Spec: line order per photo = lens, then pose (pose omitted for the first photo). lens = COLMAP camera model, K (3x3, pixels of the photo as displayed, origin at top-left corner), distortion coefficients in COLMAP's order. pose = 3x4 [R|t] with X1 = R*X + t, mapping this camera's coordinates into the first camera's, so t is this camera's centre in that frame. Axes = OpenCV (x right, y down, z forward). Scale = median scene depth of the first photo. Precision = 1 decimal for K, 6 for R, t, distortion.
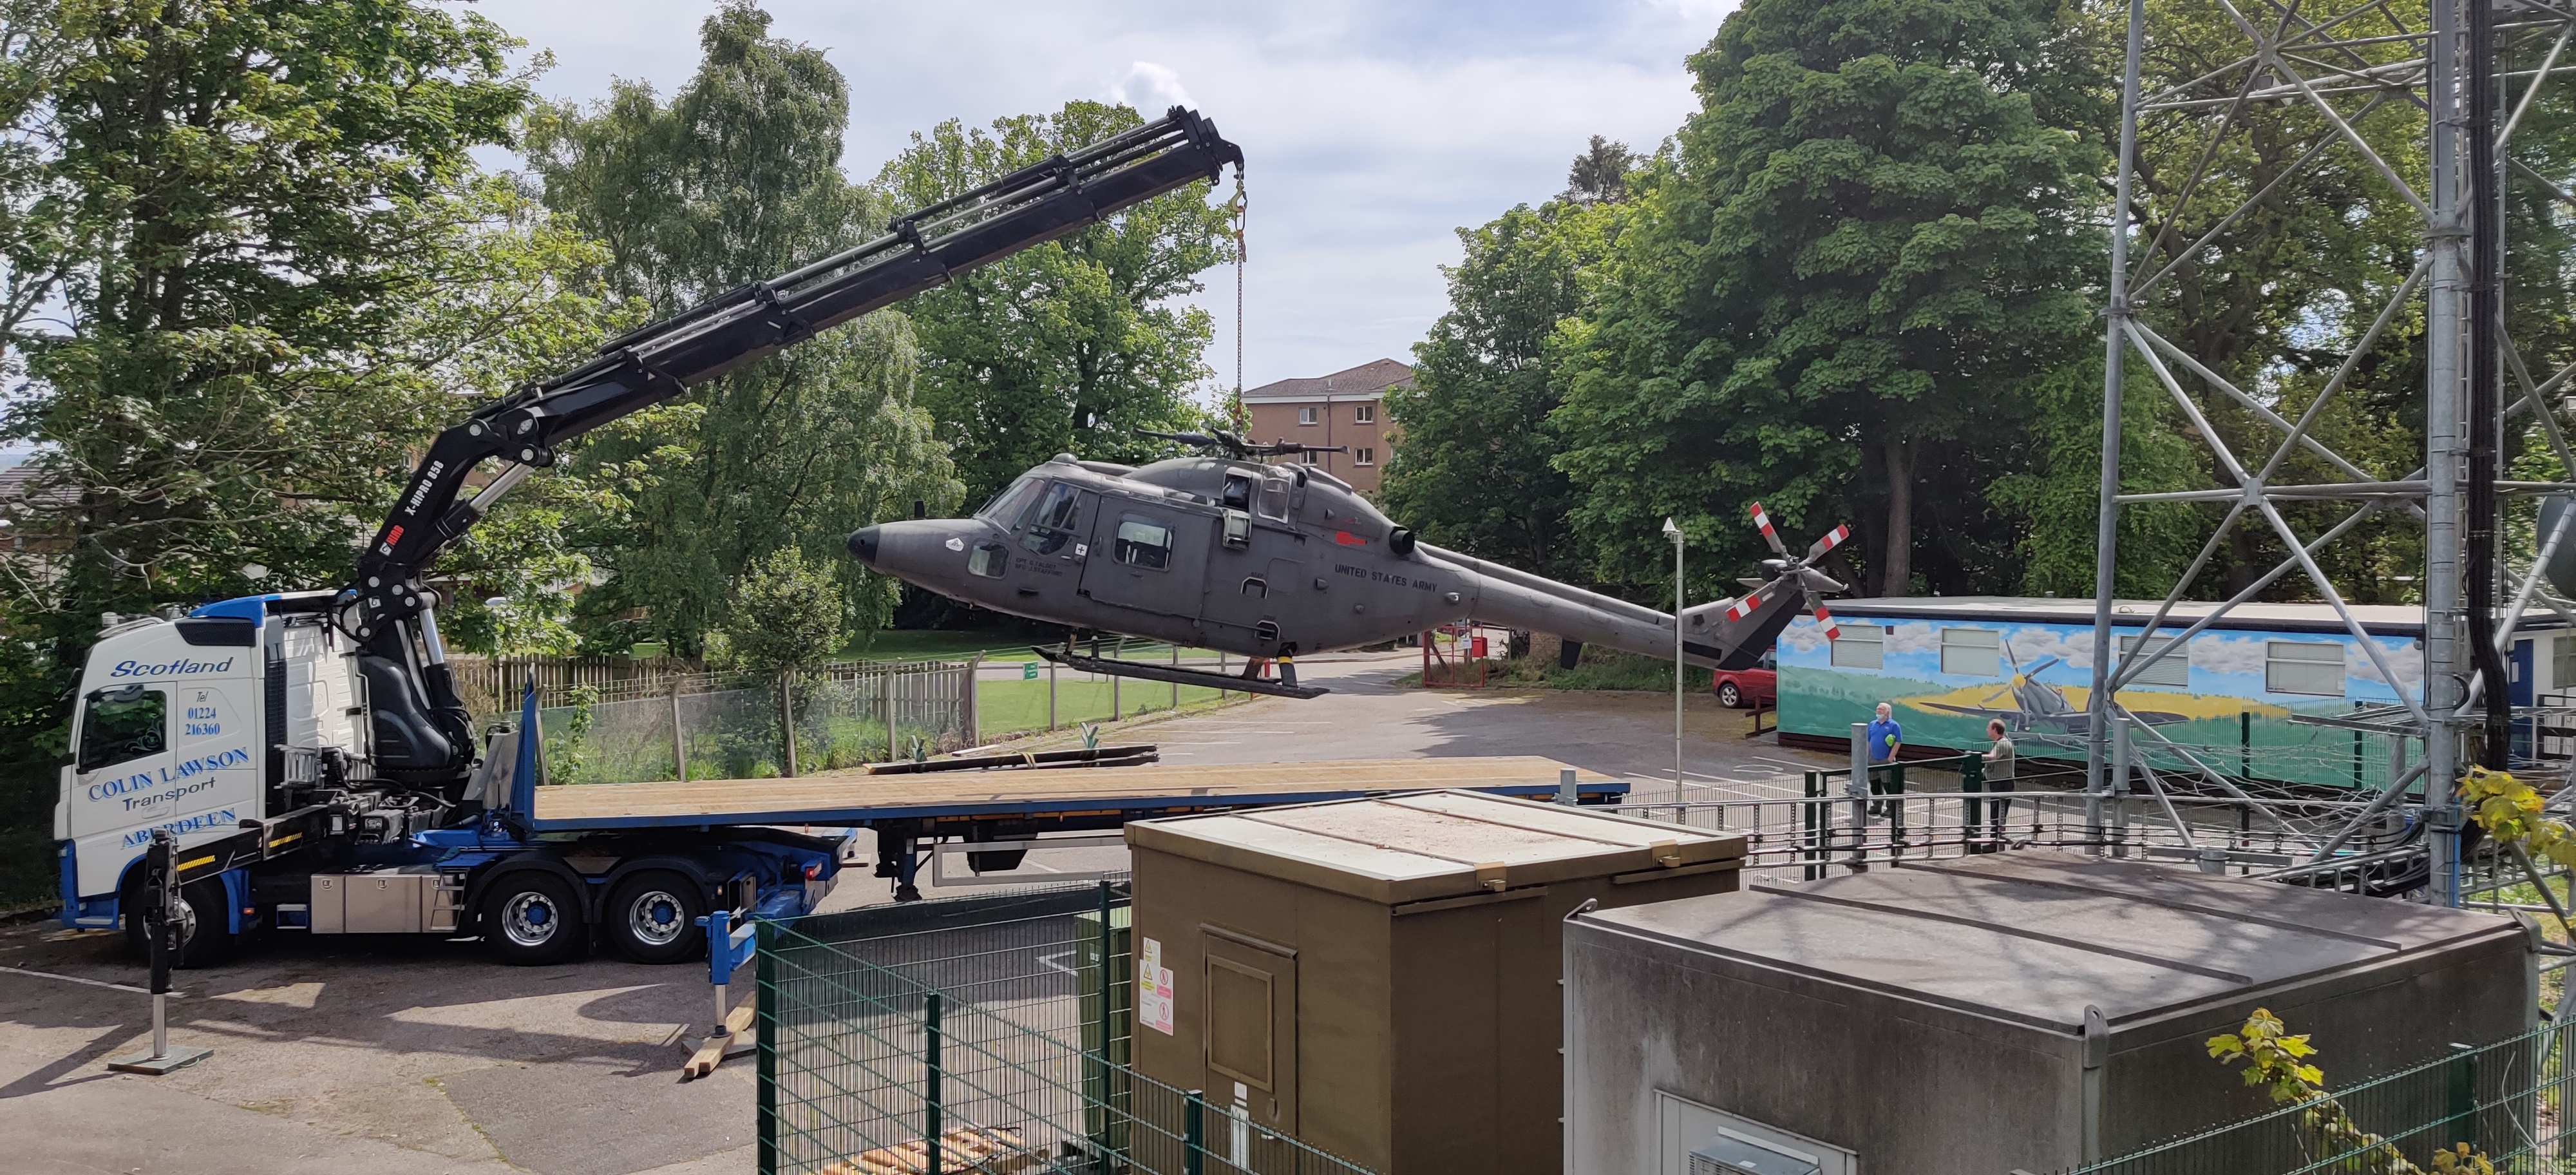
lens RADIAL K [[1918.5, 0, 1285.1], [0, 1918.5, 590.1], [0, 0, 1]] dist [0.036153, -0.007944]
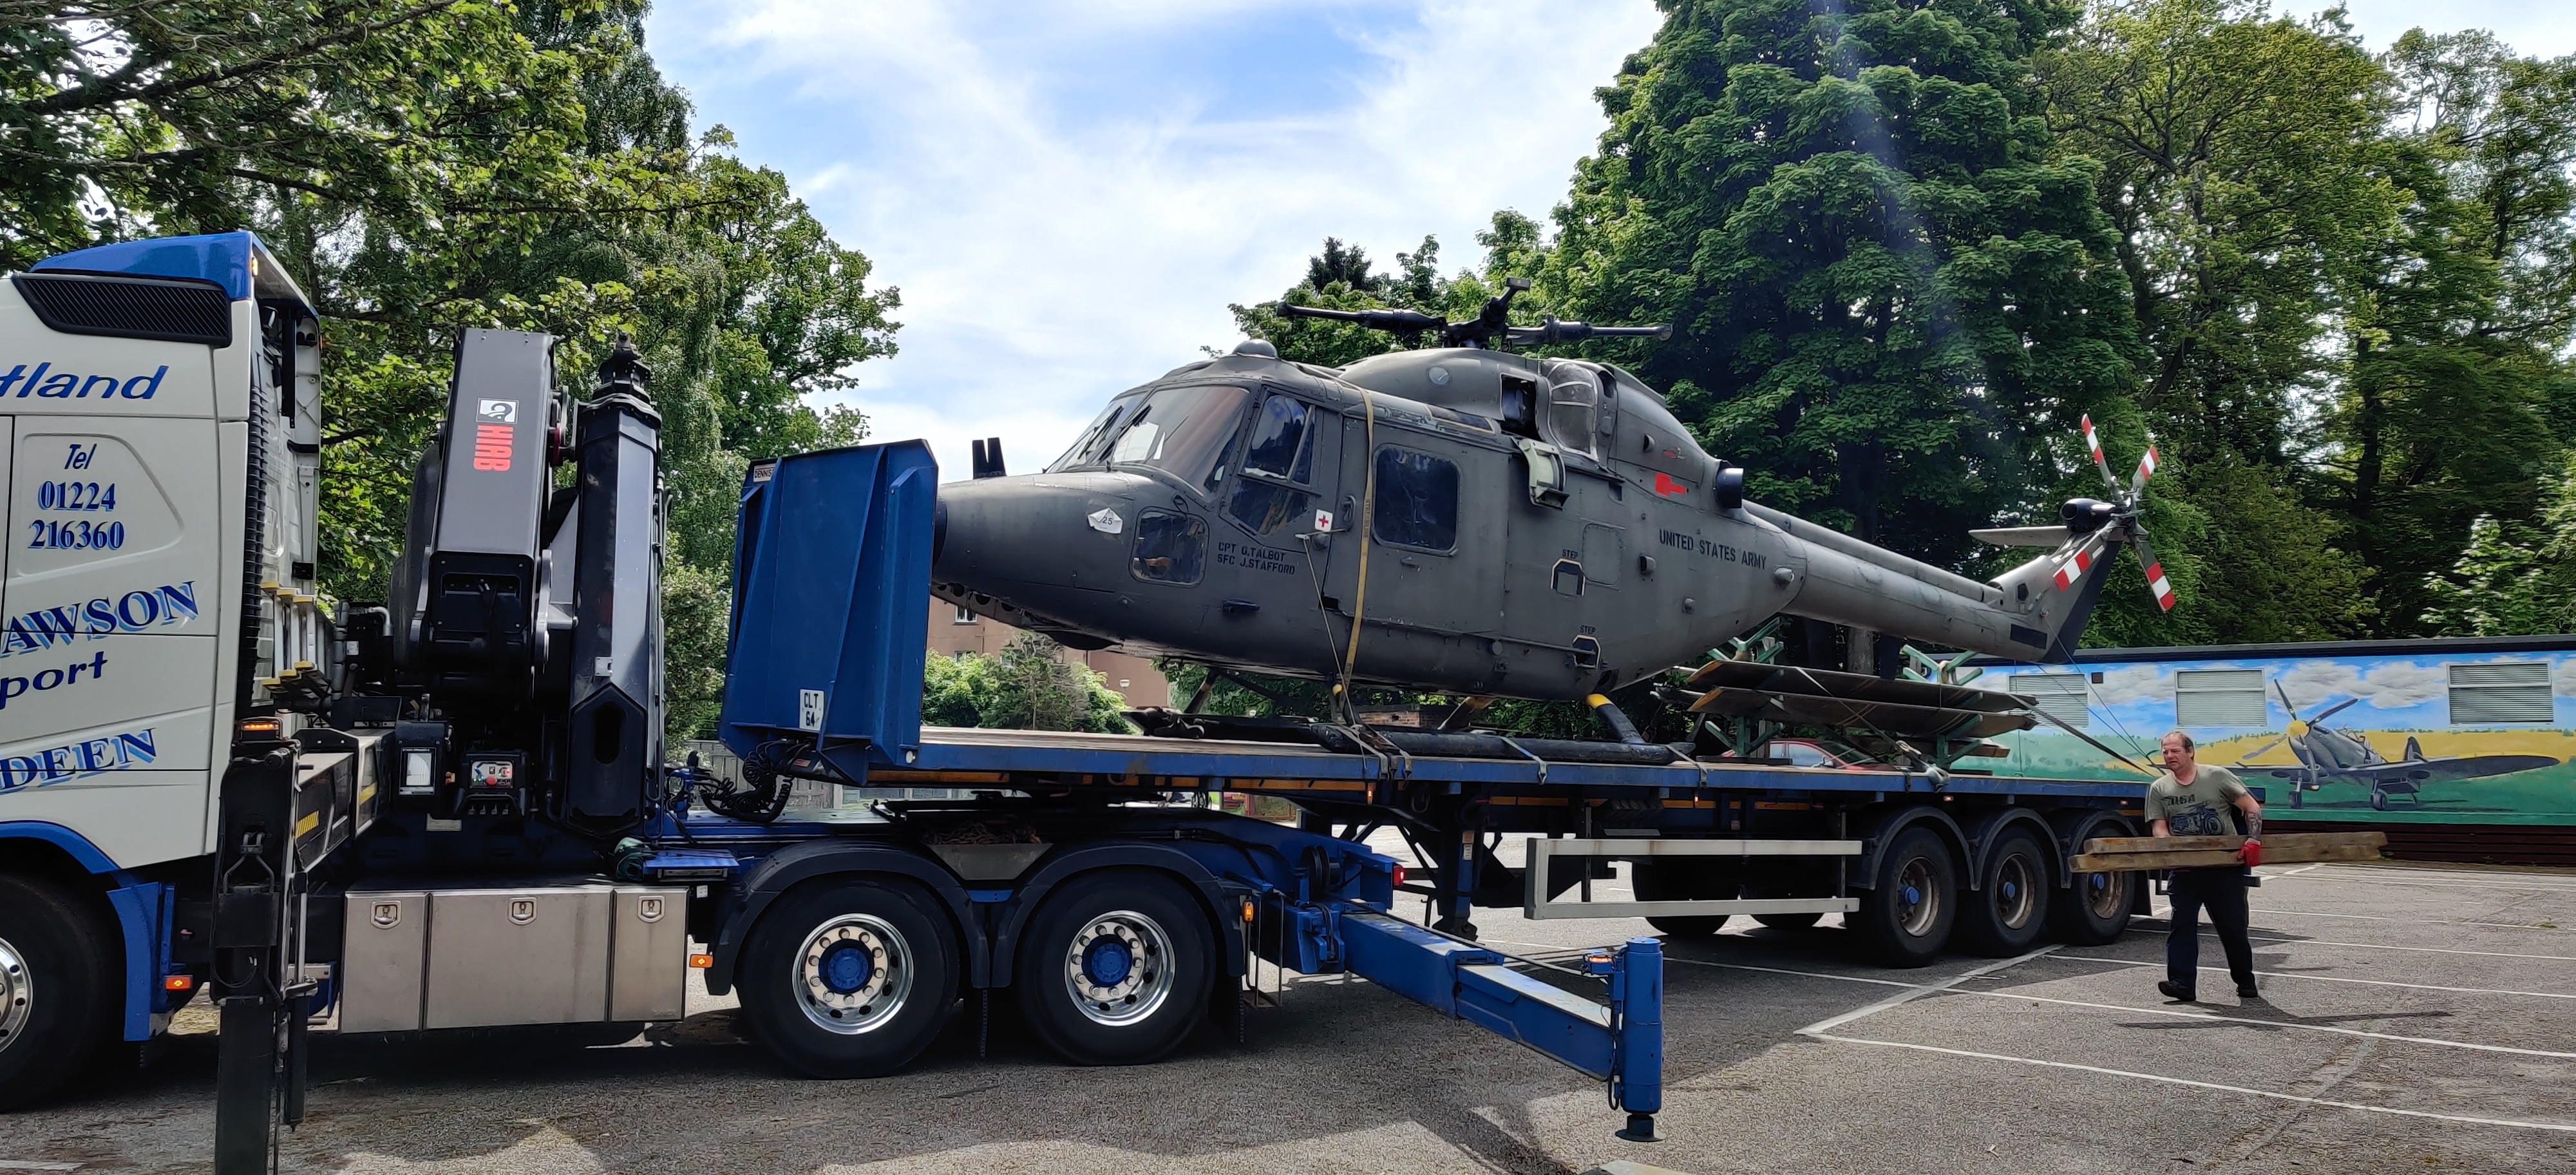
lens RADIAL K [[1918.5, 0, 1269.5], [0, 1918.5, 623.8], [0, 0, 1]] dist [0.036153, -0.007944]
pose [[0.956948, 0.027666, 0.288938, -0.256861], [0.000890, 0.995163, -0.098237, 0.077809], [-0.290258, 0.094264, 0.952294, 0.315965]]
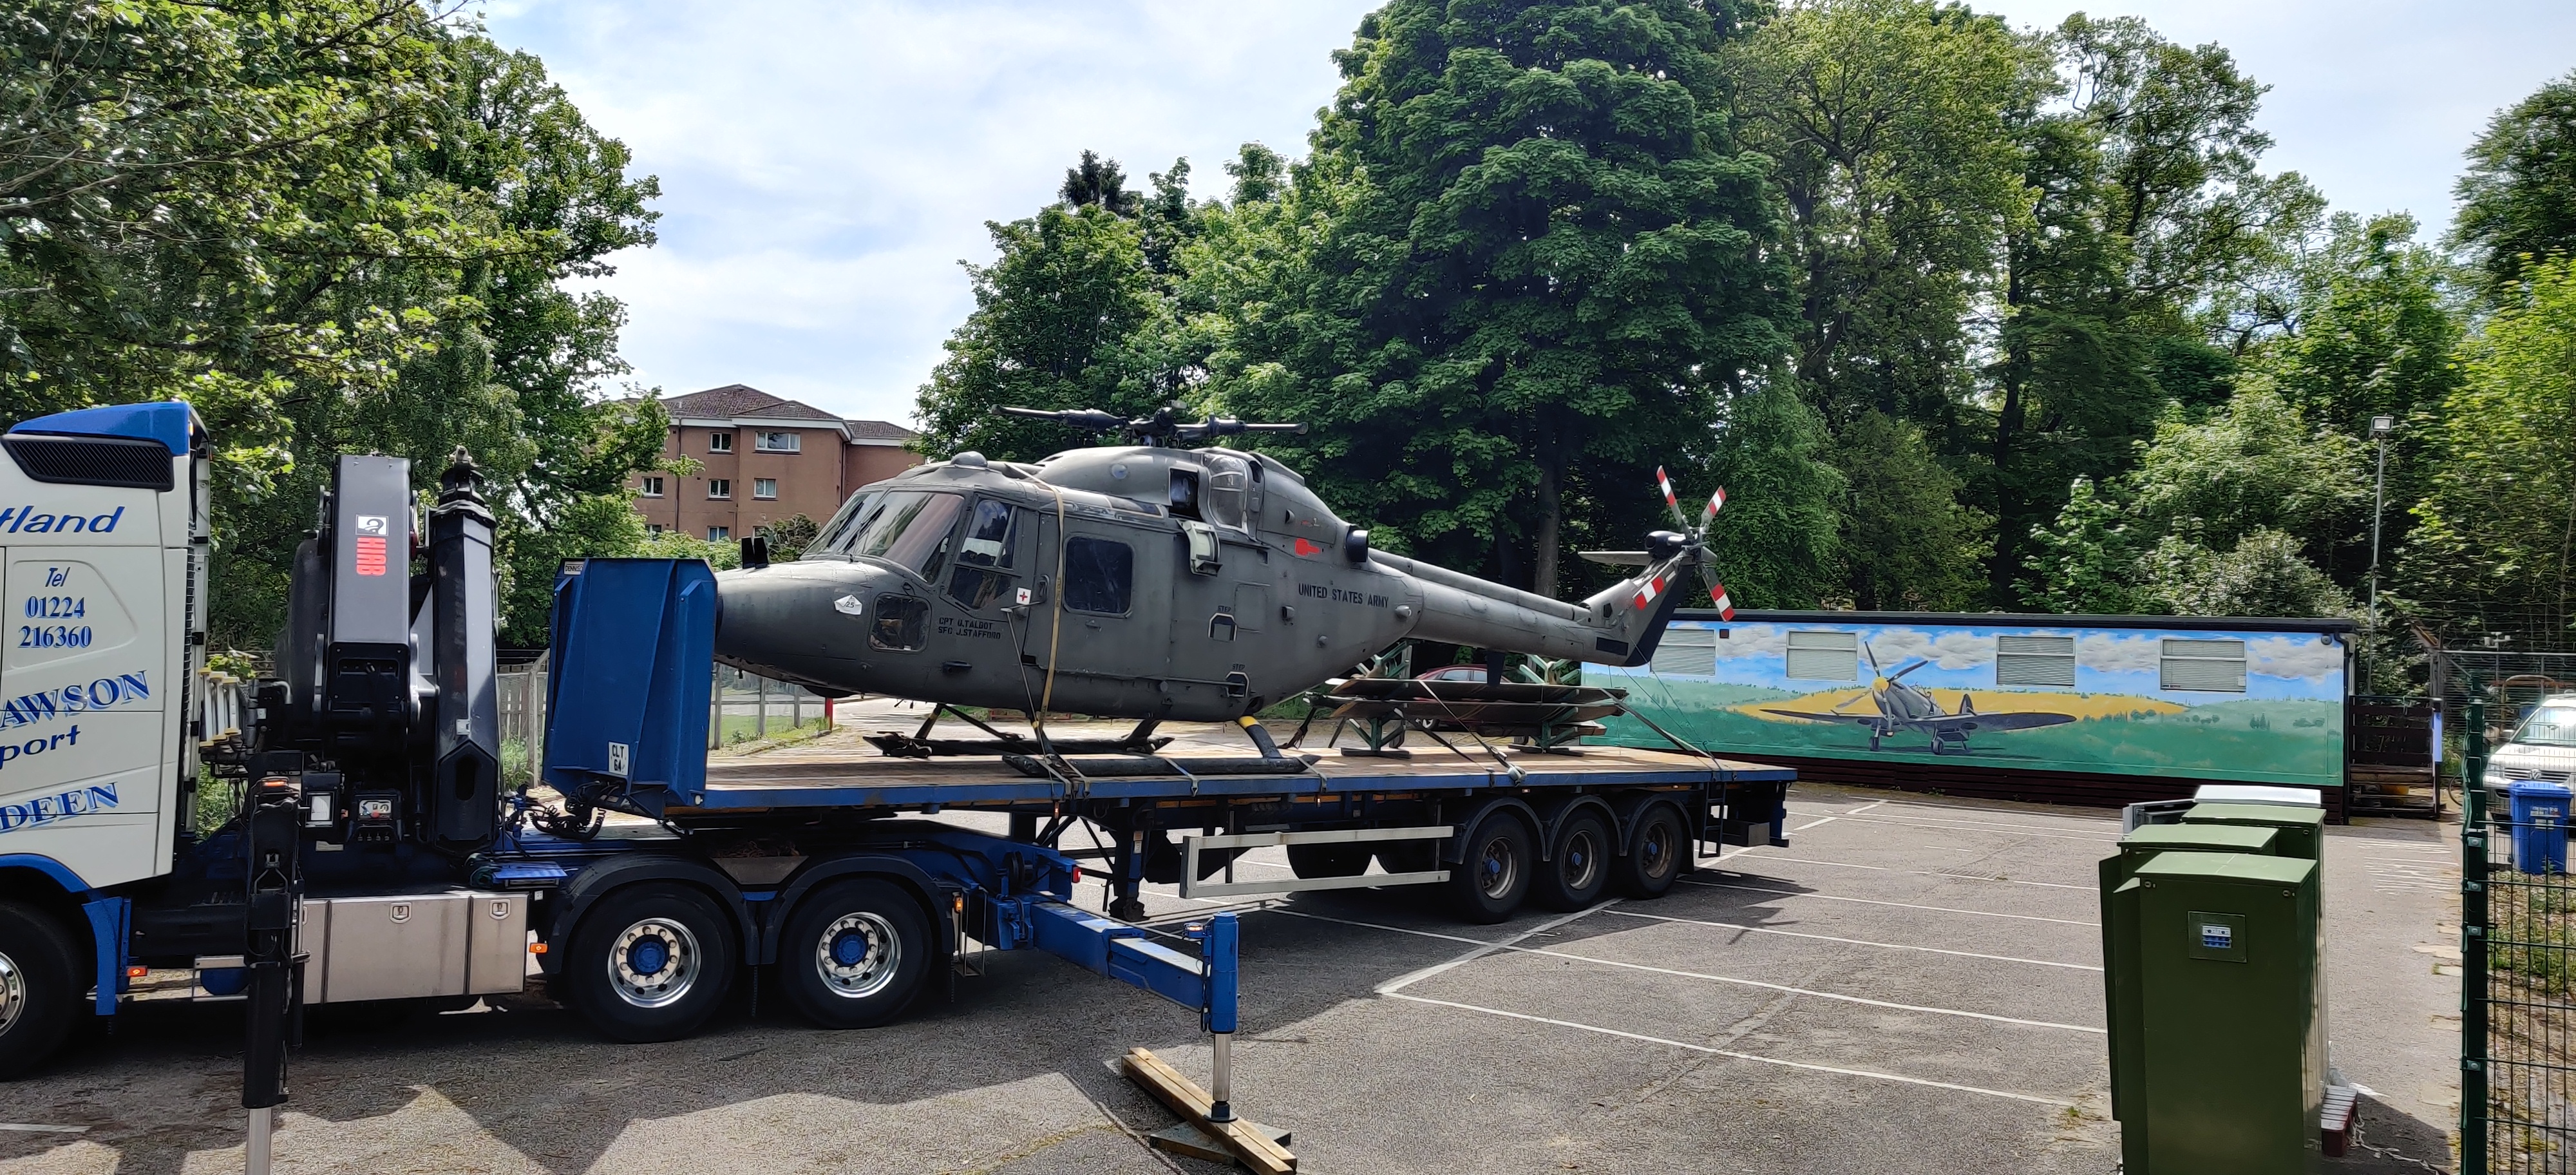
lens RADIAL K [[1918.5, 0, 1234.2], [0, 1918.5, 596.2], [0, 0, 1]] dist [0.036153, -0.007944]
pose [[0.920125, 0.032606, 0.390265, -0.276319], [-0.017665, 0.998969, -0.041814, 0.045777], [-0.391227, 0.031580, 0.919752, 0.219047]]
